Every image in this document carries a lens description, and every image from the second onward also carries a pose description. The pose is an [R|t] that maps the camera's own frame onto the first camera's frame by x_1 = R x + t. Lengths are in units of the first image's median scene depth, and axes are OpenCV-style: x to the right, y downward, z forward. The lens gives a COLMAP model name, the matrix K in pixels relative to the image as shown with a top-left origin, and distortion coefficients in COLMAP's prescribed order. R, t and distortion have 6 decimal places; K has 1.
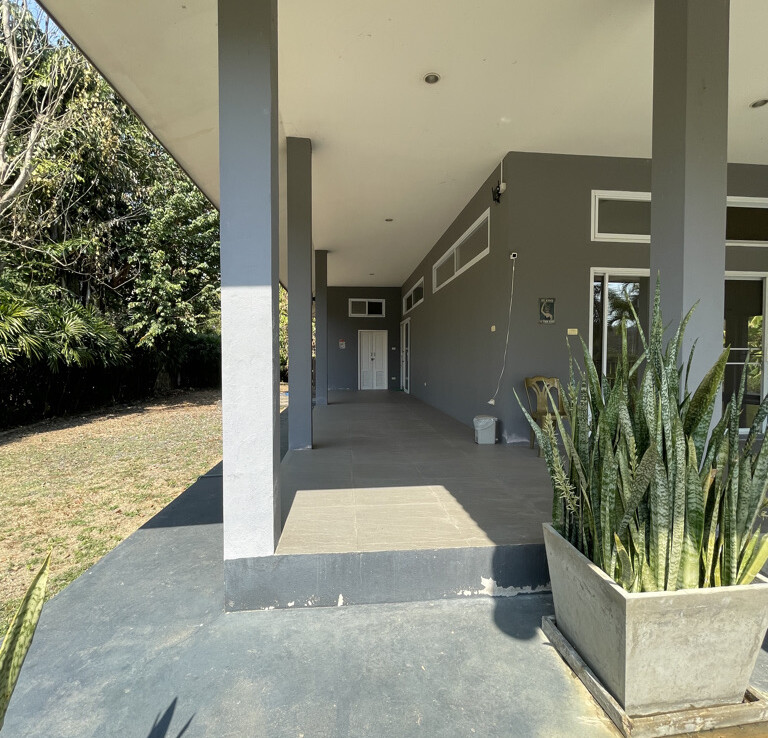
lens RADIAL K [[413.7, 0, 387.4], [0, 413.7, 371.5], [0, 0, 1]] dist [-0.001101, -0.001155]
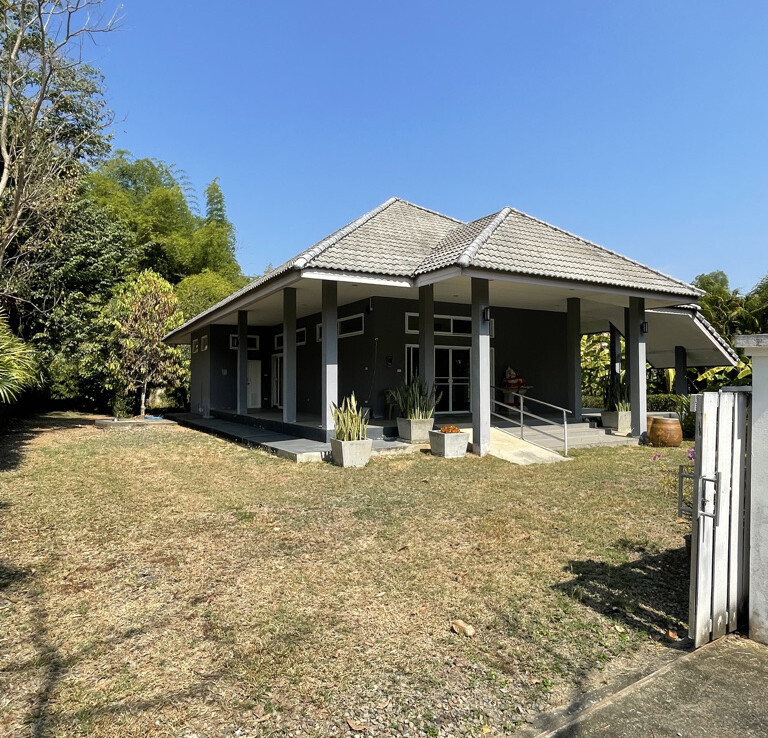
lens RADIAL K [[542.8, 0, 388.6], [0, 542.8, 371.1], [0, 0, 1]] dist [-0.000505, -0.004135]
pose [[0.913831, 0.004447, 0.406070, -0.346097], [0.017833, 0.998536, -0.051066, 0.025488], [-0.405703, 0.053907, 0.912414, -0.720364]]
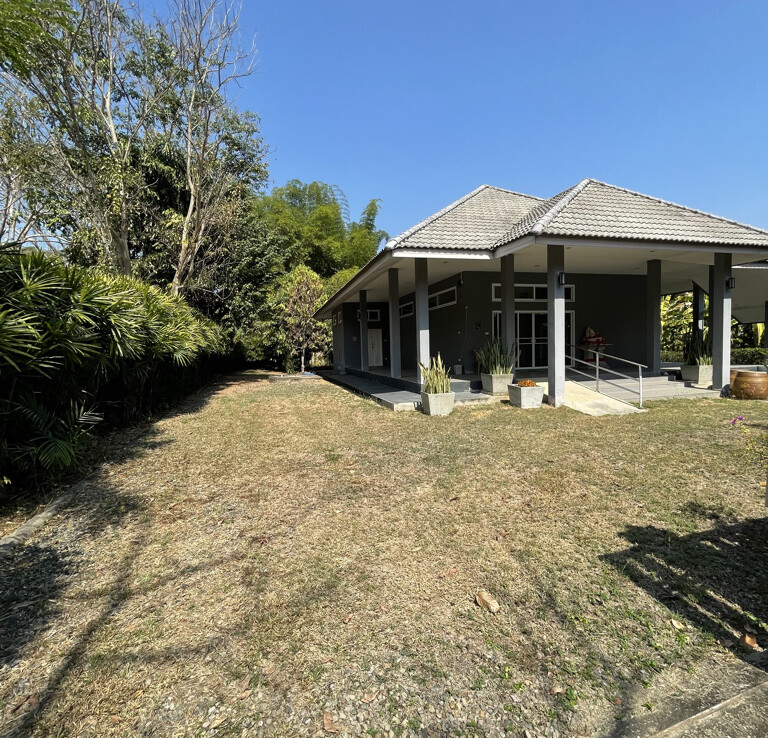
lens RADIAL K [[413.7, 0, 387.4], [0, 413.7, 371.5], [0, 0, 1]] dist [-0.001101, -0.001155]
pose [[0.985688, -0.038742, 0.164068, -0.274835], [0.034762, 0.999029, 0.027060, 0.025079], [-0.164957, -0.020970, 0.986078, -0.662669]]
